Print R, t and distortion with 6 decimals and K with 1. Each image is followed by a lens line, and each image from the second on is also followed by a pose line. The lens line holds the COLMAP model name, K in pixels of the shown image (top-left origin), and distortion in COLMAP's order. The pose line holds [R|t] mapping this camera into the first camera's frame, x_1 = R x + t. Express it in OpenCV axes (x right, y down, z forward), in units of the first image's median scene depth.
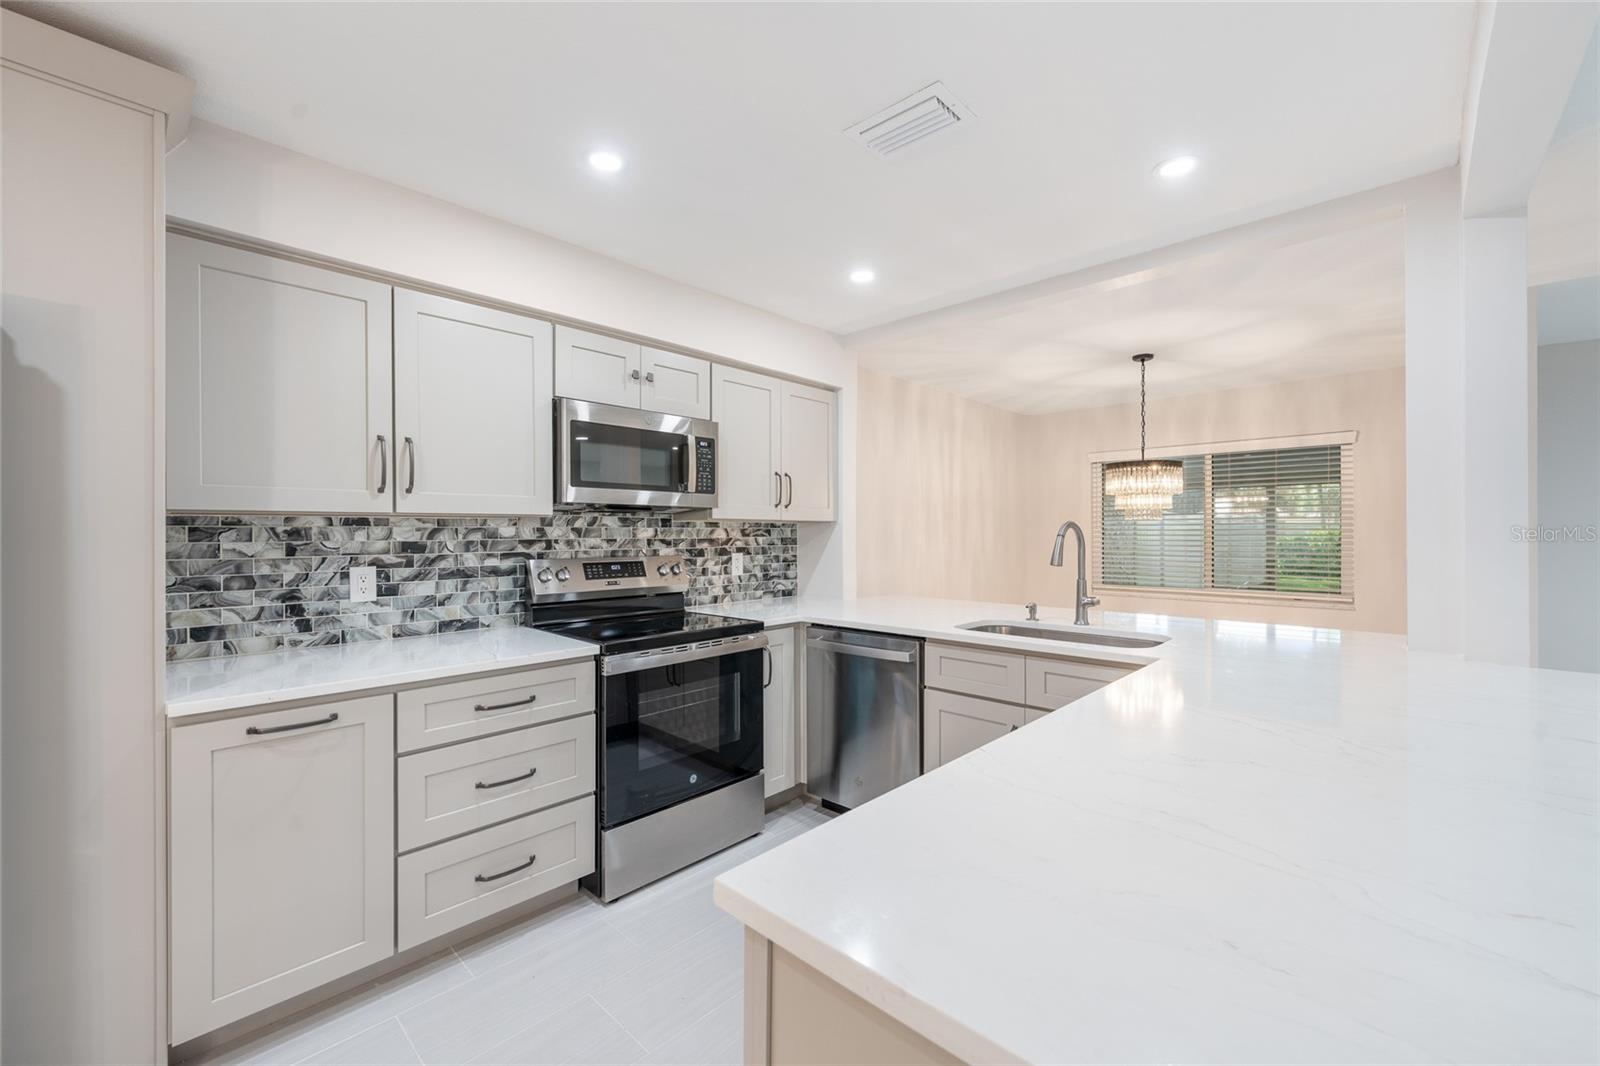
lens RADIAL K [[647.9, 0, 799.2], [0, 647.9, 532.4], [0, 0, 1]] dist [0.003731, -0.003566]
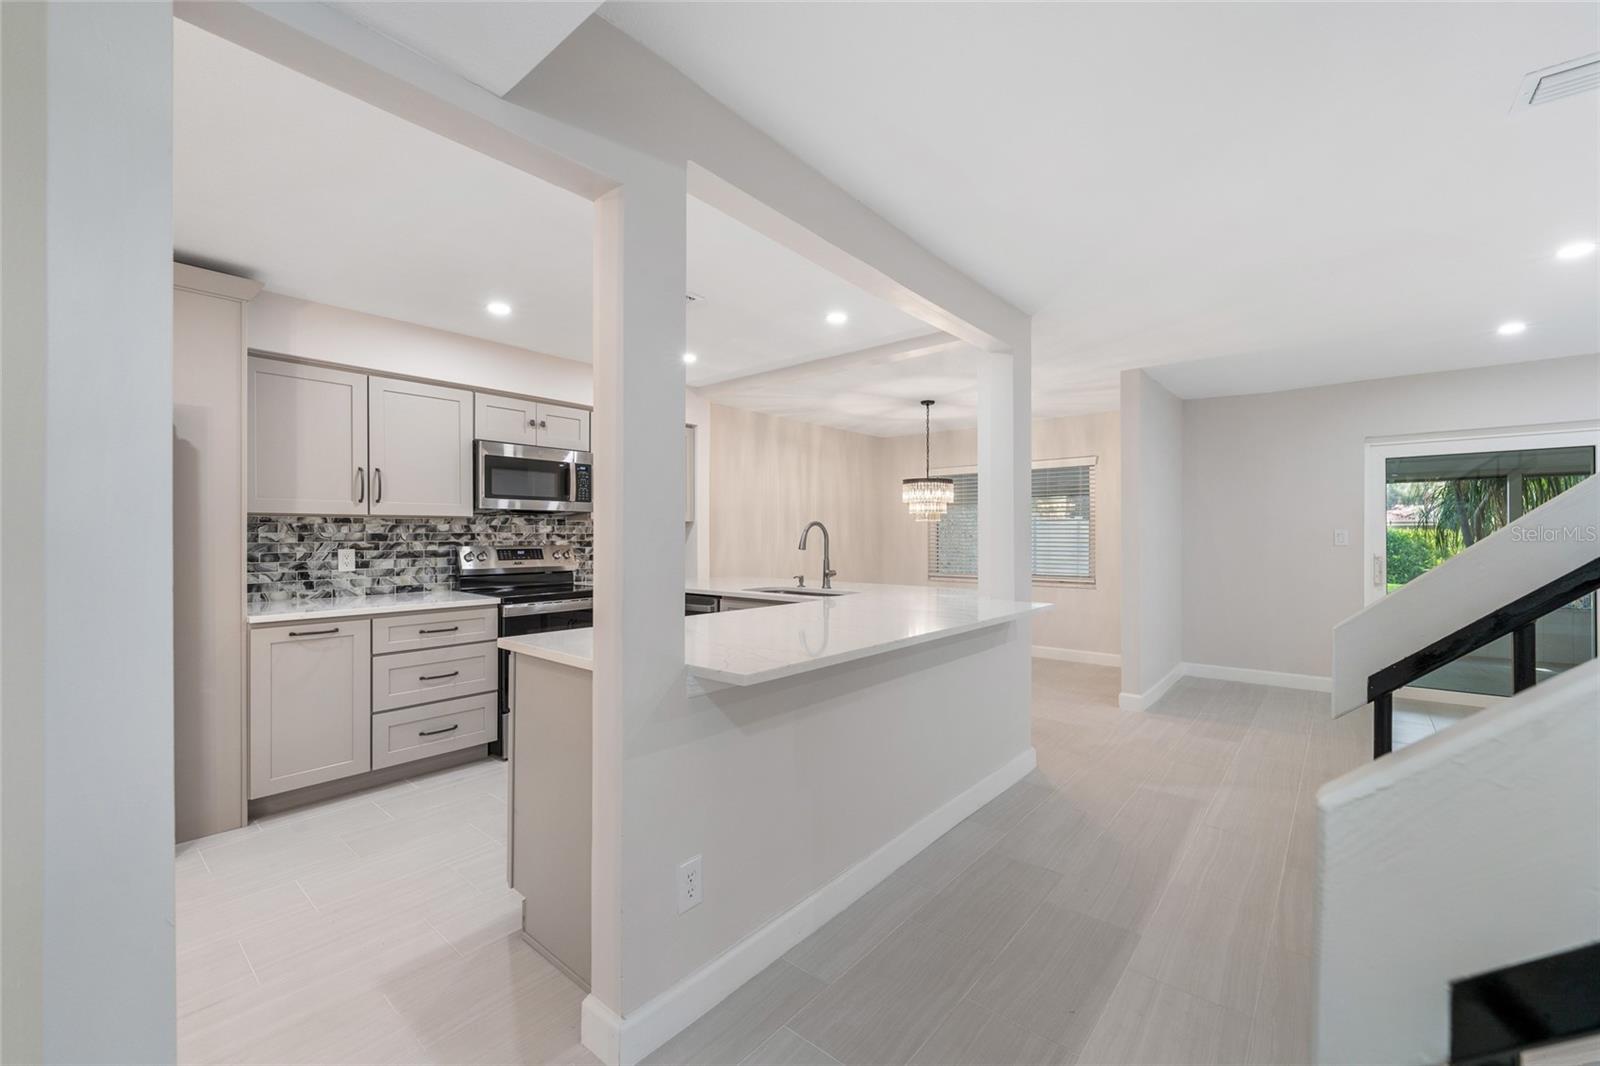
lens RADIAL K [[647.9, 0, 800.0], [0, 647.9, 534.7], [0, 0, 1]] dist [0.003731, -0.003566]
pose [[0.998406, 0.001437, 0.056420, 0.272712], [-0.001385, 0.999999, -0.000962, 0.014965], [-0.056421, 0.000882, 0.998407, -0.513106]]
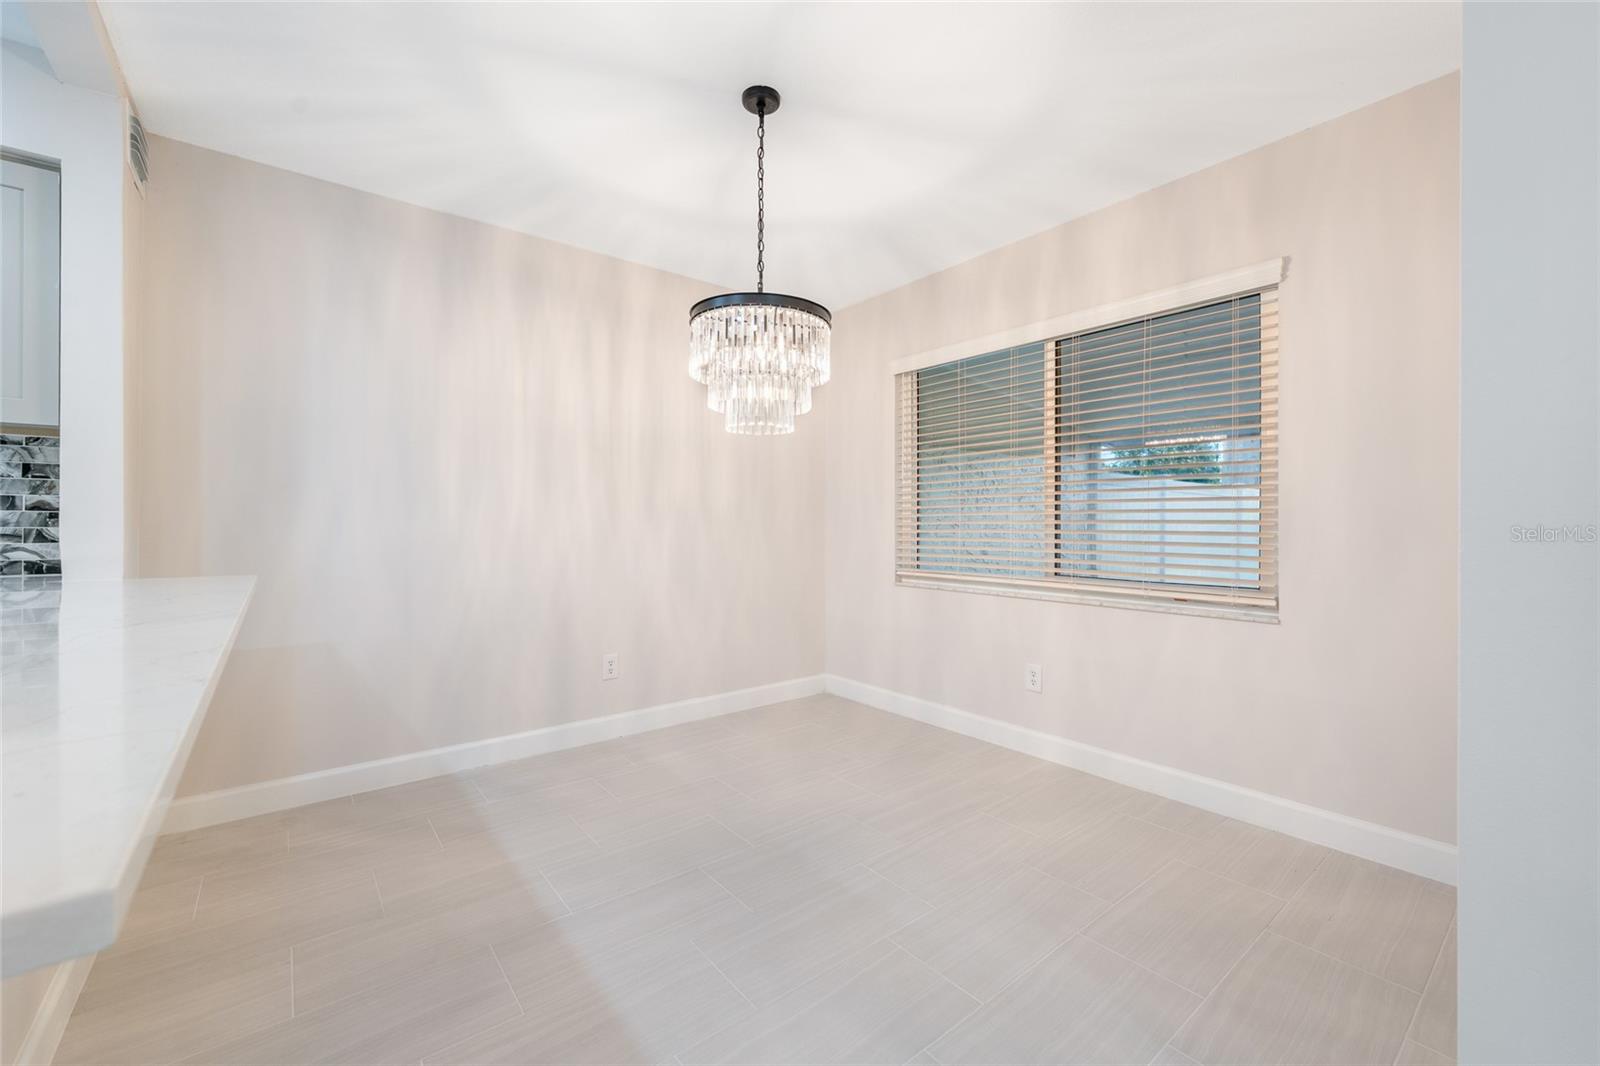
lens RADIAL K [[647.9, 0, 802.7], [0, 647.9, 528.0], [0, 0, 1]] dist [0.003731, -0.003566]
pose [[0.990530, 0.004095, -0.137235, 0.931042], [-0.003563, 0.999985, 0.004120, 0.077618], [0.137249, -0.003592, 0.990530, 0.763746]]
